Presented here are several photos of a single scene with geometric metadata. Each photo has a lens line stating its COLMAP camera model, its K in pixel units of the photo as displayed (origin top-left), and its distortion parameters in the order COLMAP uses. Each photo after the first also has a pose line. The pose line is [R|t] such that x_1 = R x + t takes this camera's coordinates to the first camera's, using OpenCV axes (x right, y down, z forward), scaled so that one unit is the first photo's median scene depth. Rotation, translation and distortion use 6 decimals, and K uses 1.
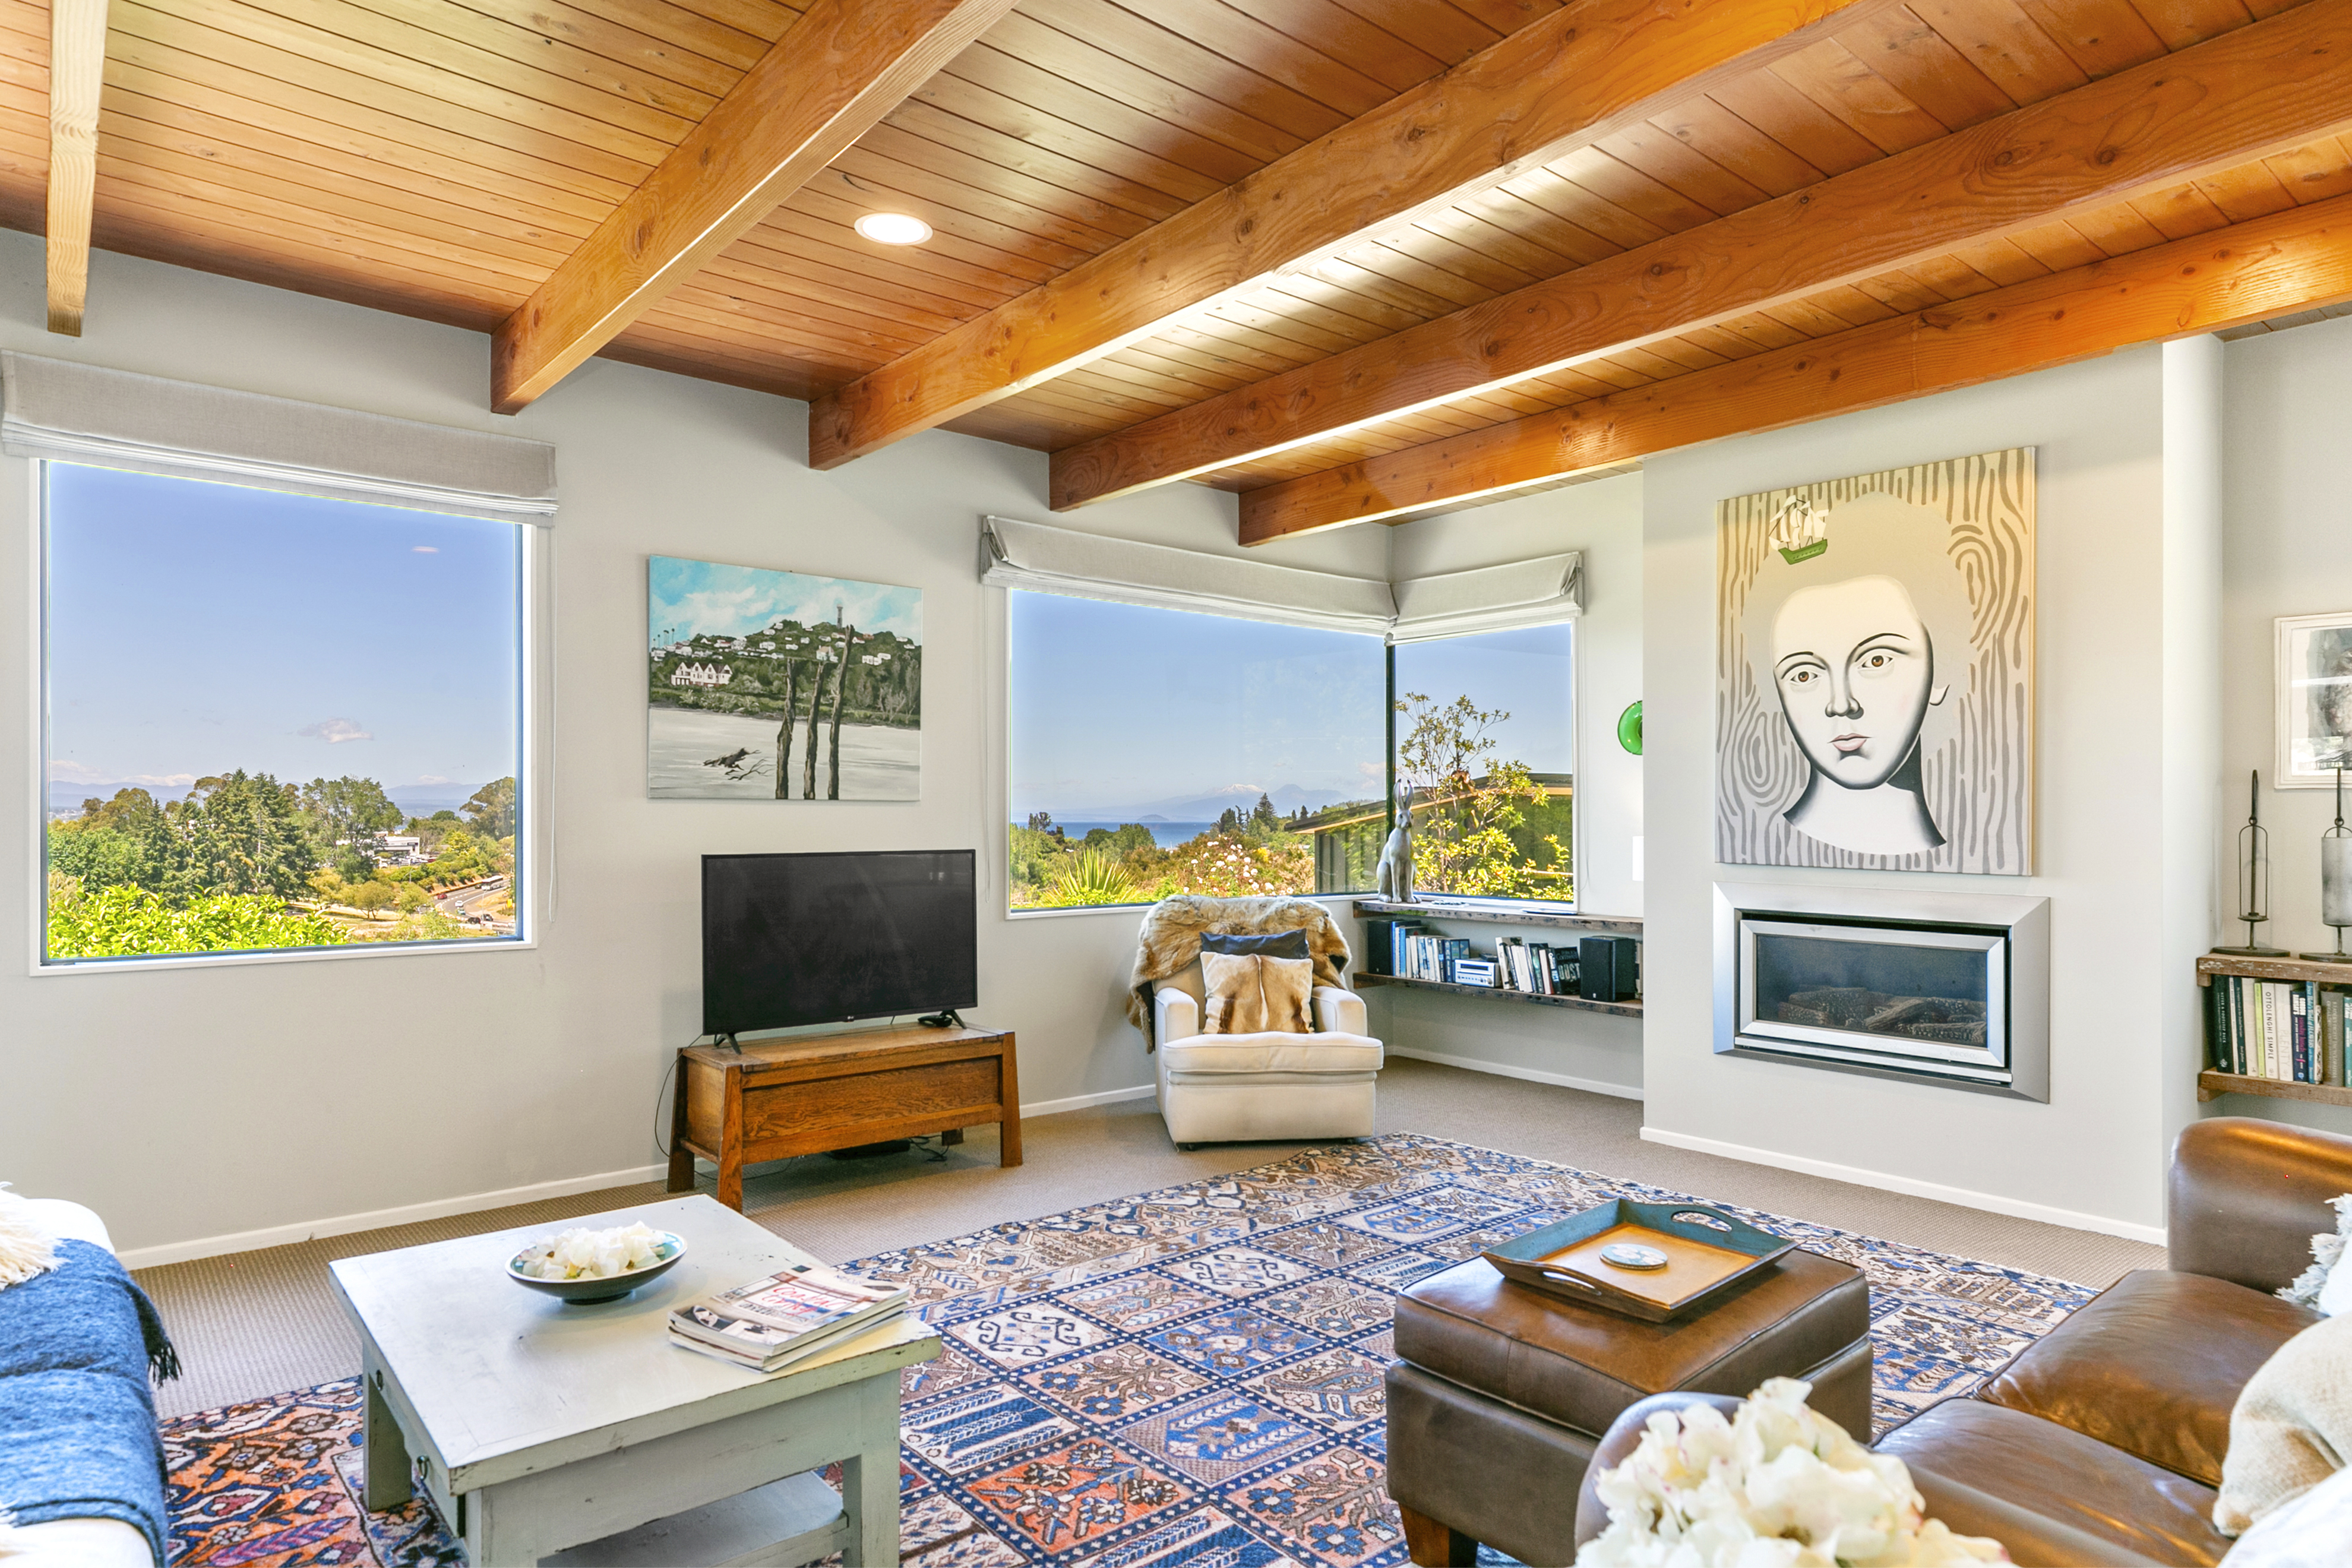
lens RADIAL K [[1313.4, 0, 1198.1], [0, 1313.4, 816.3], [0, 0, 1]] dist [0.012460, -0.000761]
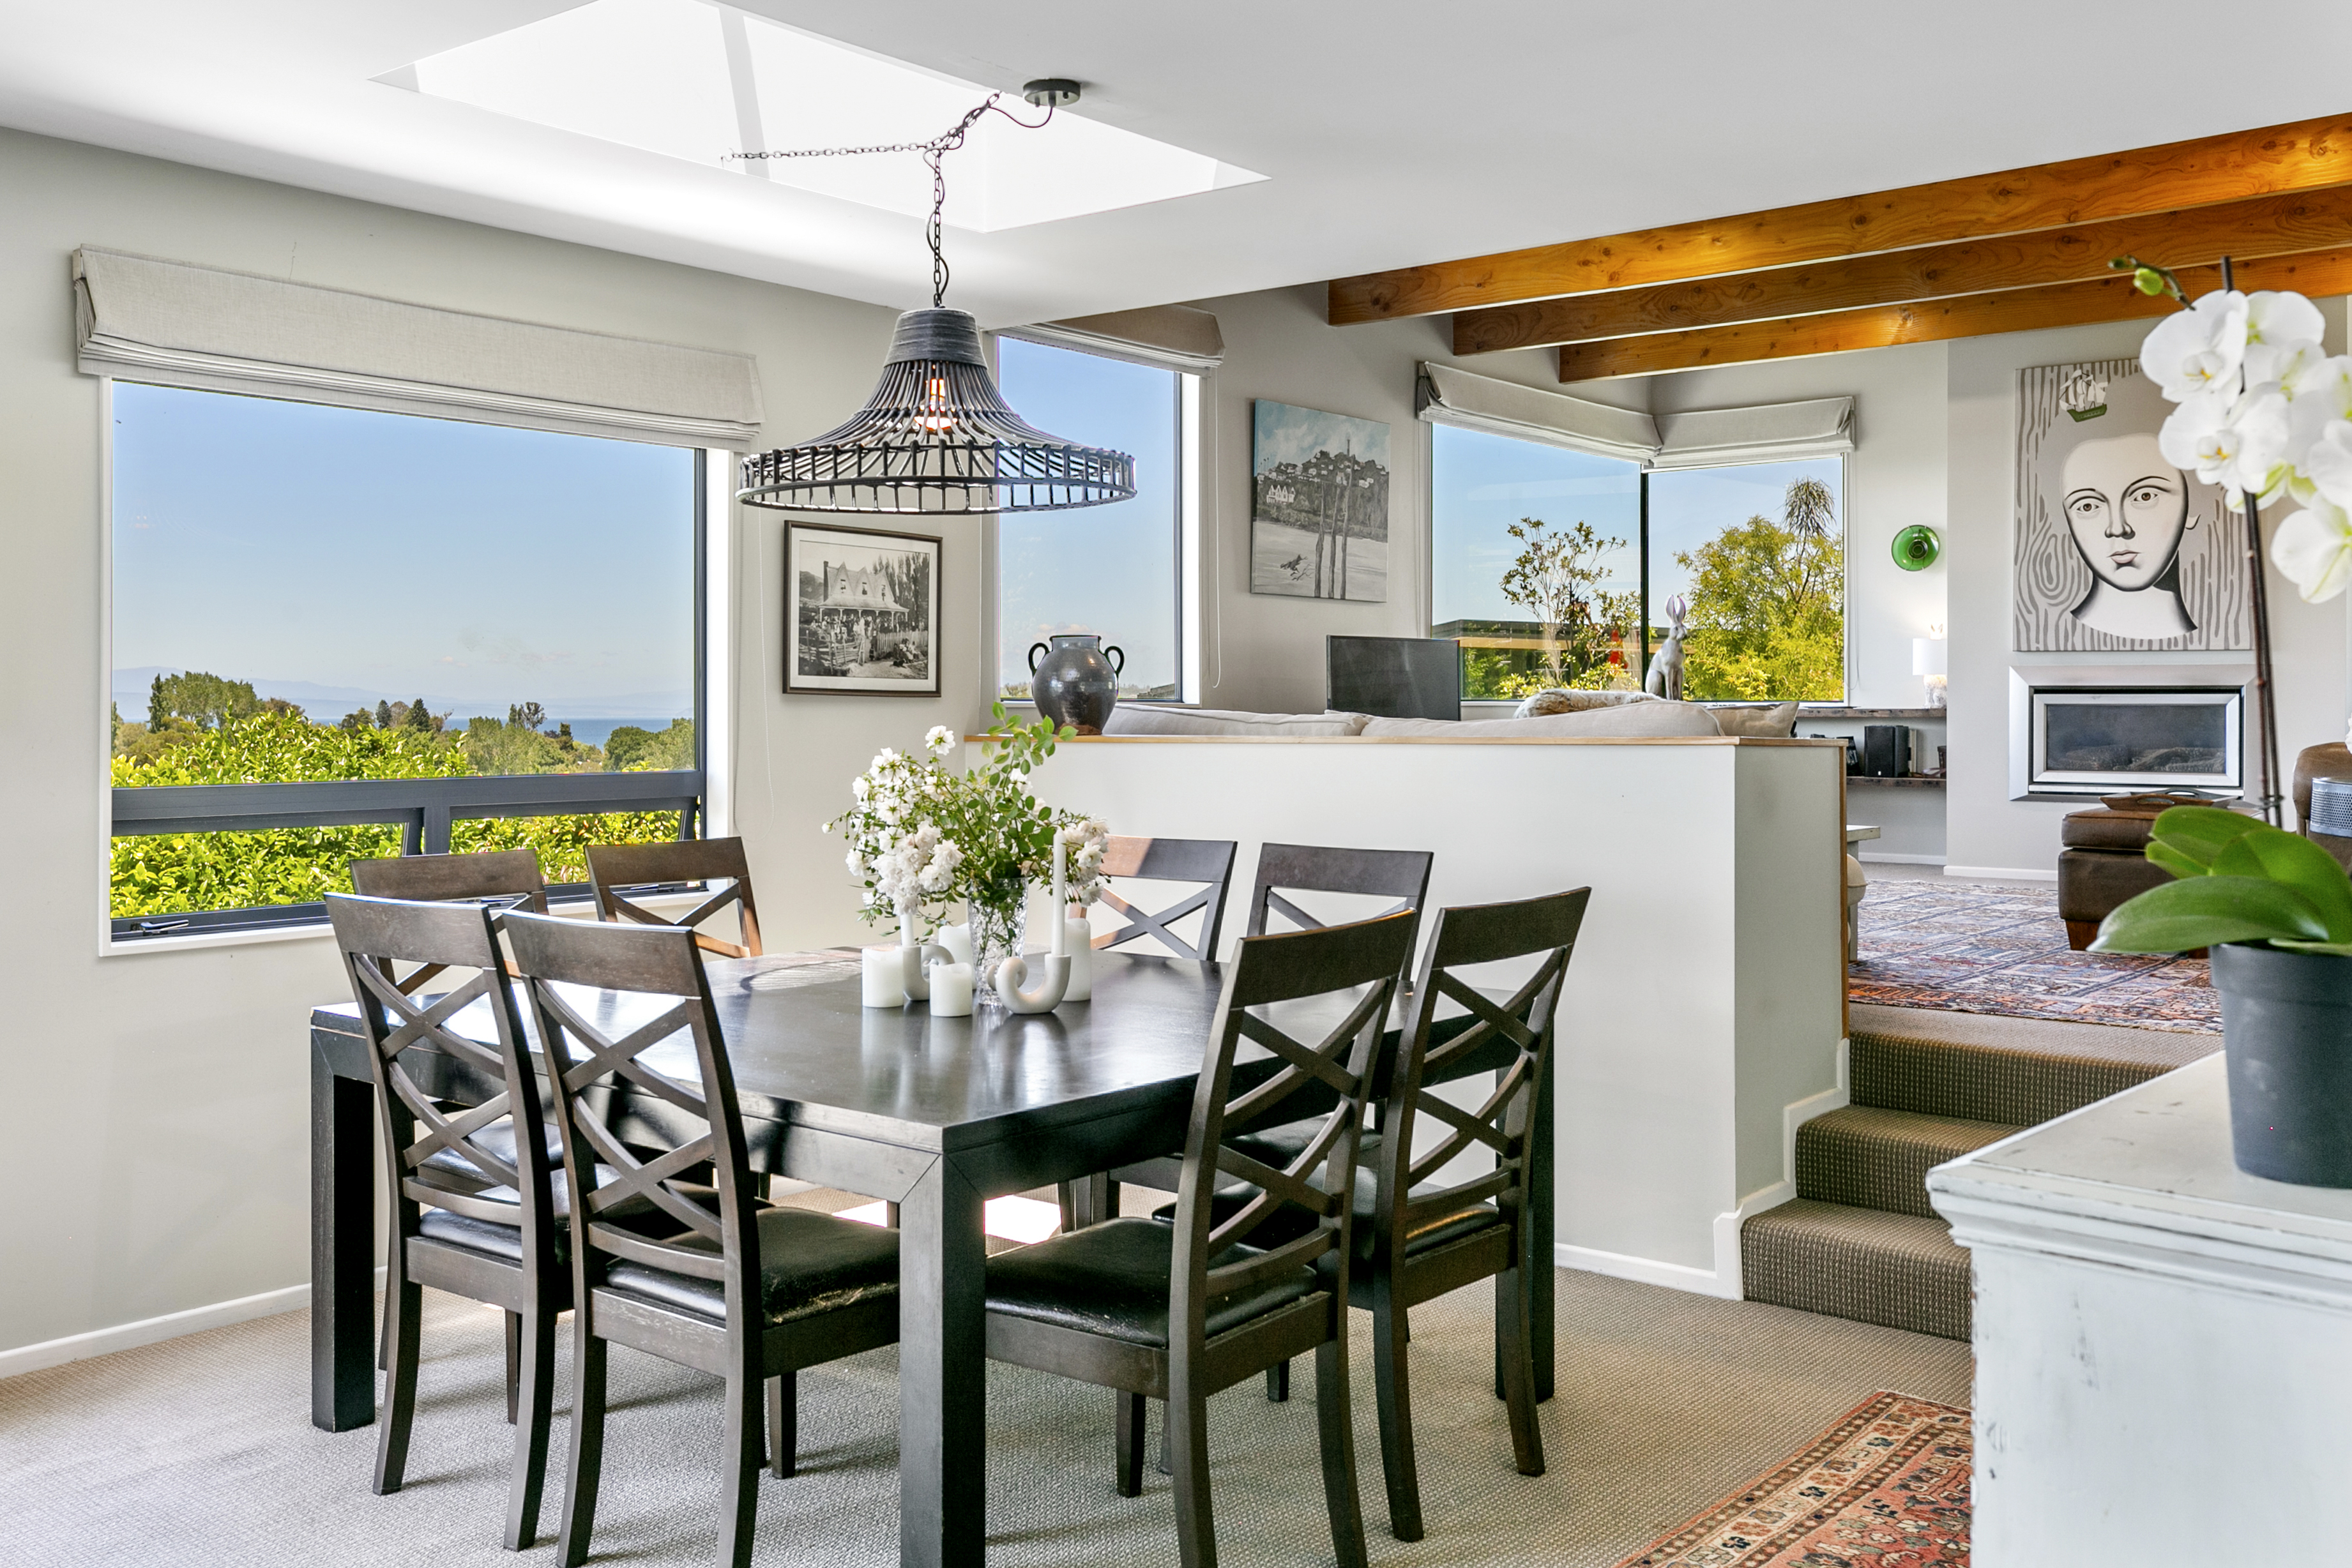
lens RADIAL K [[1996.0, 0, 1112.6], [0, 1996.0, 728.2], [0, 0, 1]] dist [0.007684, 0.005910]
pose [[0.987211, -0.005114, 0.159338, -0.826264], [0.003397, 0.999933, 0.011045, 0.090251], [-0.159384, -0.010363, 0.987162, -0.828791]]
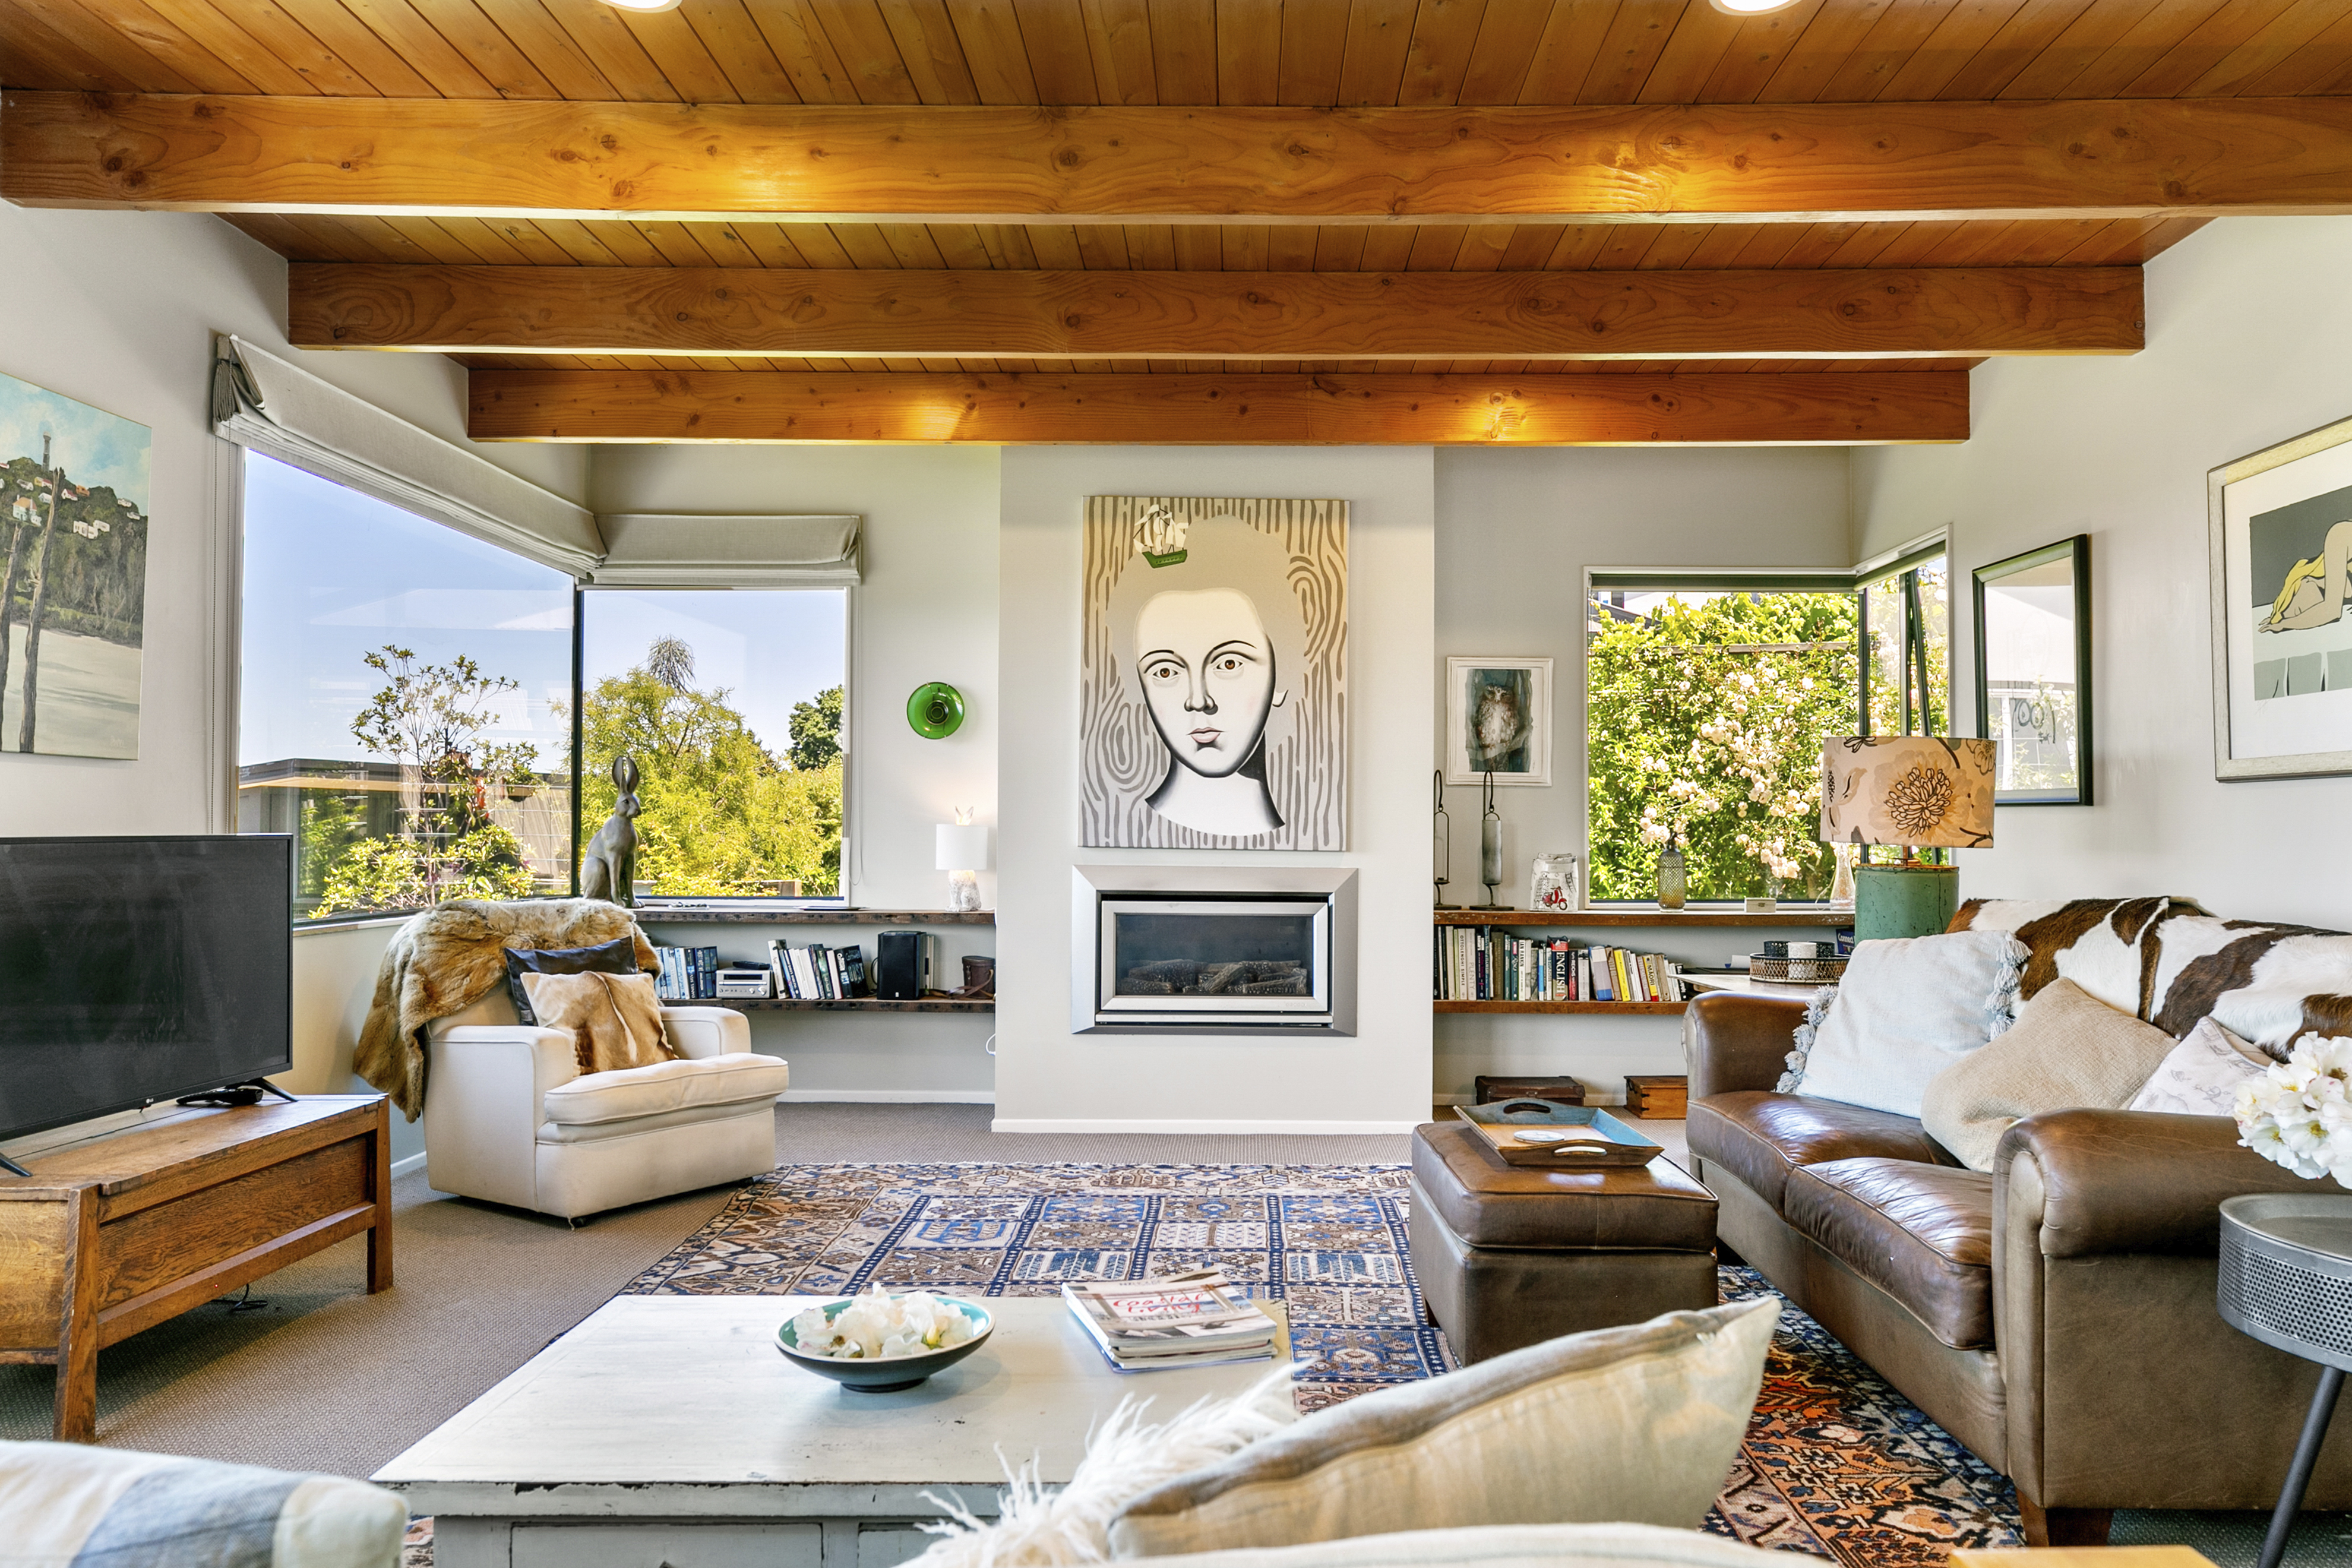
lens RADIAL K [[1577.9, 0, 1183.3], [0, 1577.9, 792.3], [0, 0, 1]] dist [0.011475, 0.005046]
pose [[0.664097, 0.018962, 0.747406, -0.497258], [-0.003221, 0.999742, -0.022501, 0.021414], [-0.747640, 0.012535, 0.663986, 0.126878]]
